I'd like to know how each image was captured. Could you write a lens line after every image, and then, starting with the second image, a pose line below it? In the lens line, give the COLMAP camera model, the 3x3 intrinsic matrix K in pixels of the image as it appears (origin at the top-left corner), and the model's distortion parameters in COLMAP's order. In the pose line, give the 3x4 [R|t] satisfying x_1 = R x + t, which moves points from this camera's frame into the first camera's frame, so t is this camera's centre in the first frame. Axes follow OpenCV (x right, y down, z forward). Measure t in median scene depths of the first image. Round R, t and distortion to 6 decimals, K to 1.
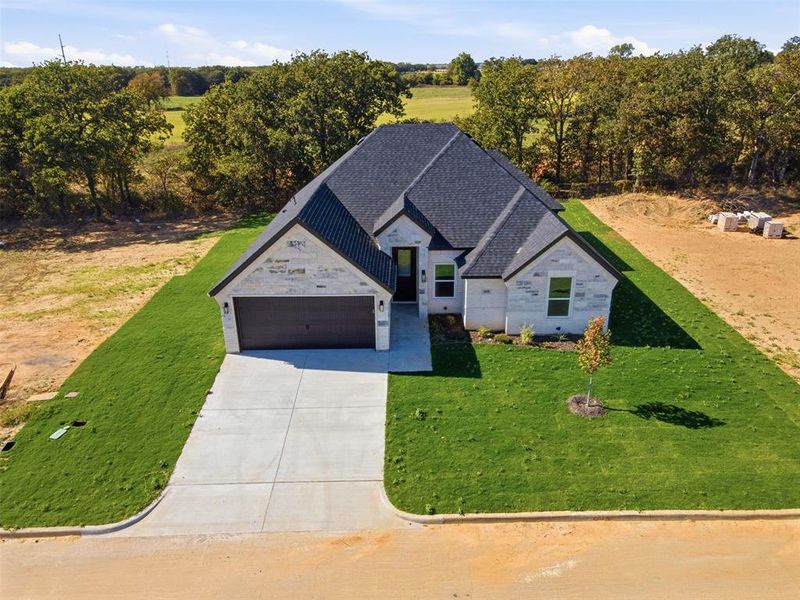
lens RADIAL K [[584.9, 0, 401.5], [0, 584.9, 298.9], [0, 0, 1]] dist [0.047601, 0.002940]
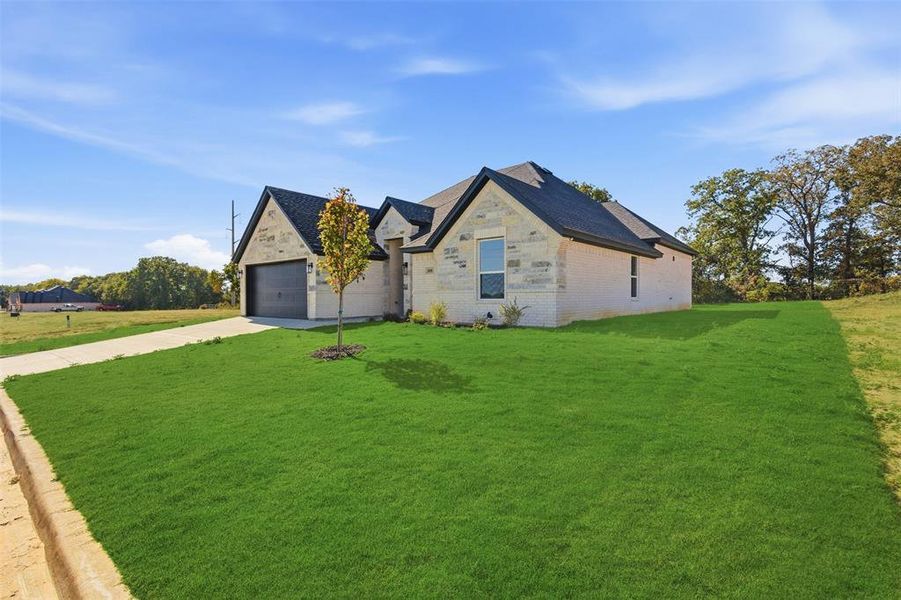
lens RADIAL K [[420.4, 0, 448.8], [0, 420.4, 304.0], [0, 0, 1]] dist [-0.000406, -0.000977]
pose [[0.760838, 0.021004, -0.648602, 0.579716], [-0.241240, 0.937003, -0.252641, 0.183871], [0.602436, 0.348688, 0.717975, 0.634661]]
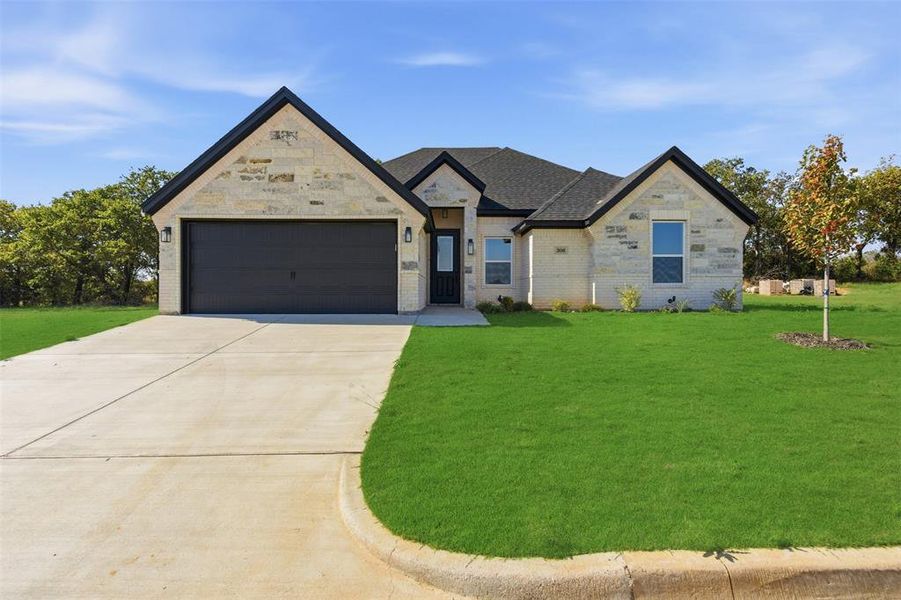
lens RADIAL K [[420.4, 0, 447.1], [0, 420.4, 292.5], [0, 0, 1]] dist [-0.000406, -0.000977]
pose [[0.999917, 0.012623, 0.002491, 0.007686], [-0.010867, 0.932211, -0.361752, 0.230139], [-0.006889, 0.361695, 0.932271, 0.573133]]
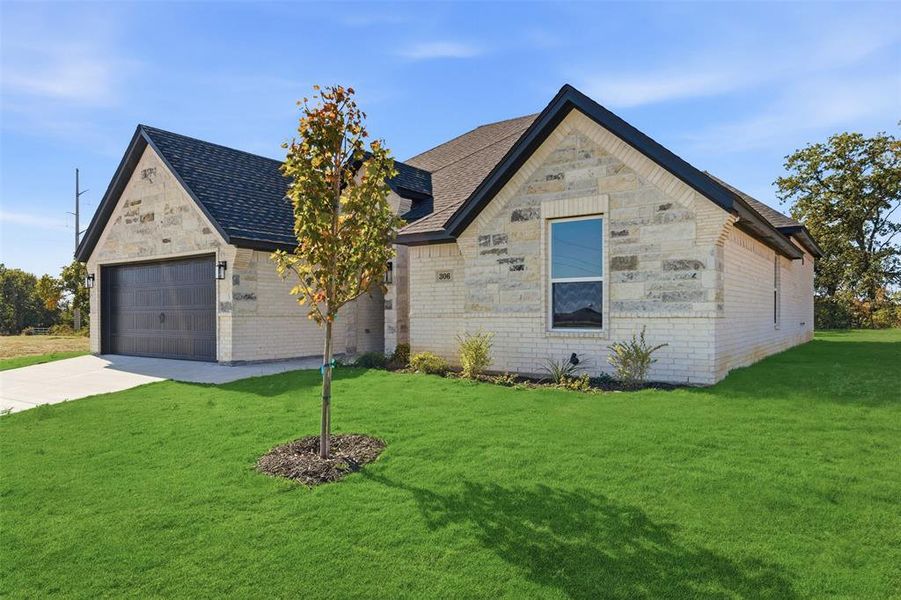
lens RADIAL K [[595.3, 0, 448.1], [0, 595.3, 319.0], [0, 0, 1]] dist [-0.019809, 0.010910]
pose [[0.813933, 0.014634, -0.580774, 0.442131], [-0.218709, 0.933856, -0.282982, 0.158910], [0.538218, 0.357349, 0.763297, 0.685766]]
